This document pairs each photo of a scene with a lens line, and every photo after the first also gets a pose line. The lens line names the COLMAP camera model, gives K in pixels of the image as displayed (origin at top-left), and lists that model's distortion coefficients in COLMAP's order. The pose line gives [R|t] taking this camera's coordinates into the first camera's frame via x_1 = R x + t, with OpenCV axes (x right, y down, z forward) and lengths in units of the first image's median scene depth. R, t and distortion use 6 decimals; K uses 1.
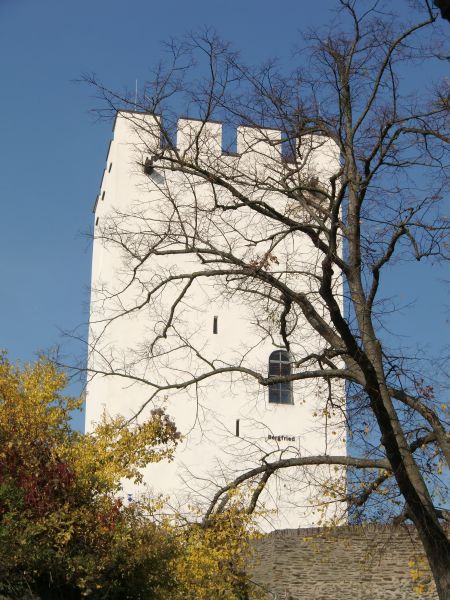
lens RADIAL K [[1334.1, 0, 224.5], [0, 1334.1, 300.1], [0, 0, 1]] dist [0.058678, 0.000000]
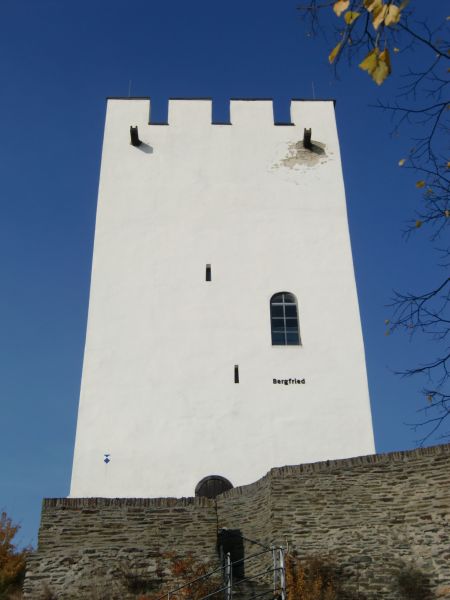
lens RADIAL K [[829.6, 0, 225.8], [0, 829.6, 299.6], [0, 0, 1]] dist [-0.030466, 0.000000]
pose [[0.982334, -0.125819, -0.138524, 0.091685], [0.095028, 0.973083, -0.209951, 0.176712], [0.161212, 0.193078, 0.967849, 0.519244]]
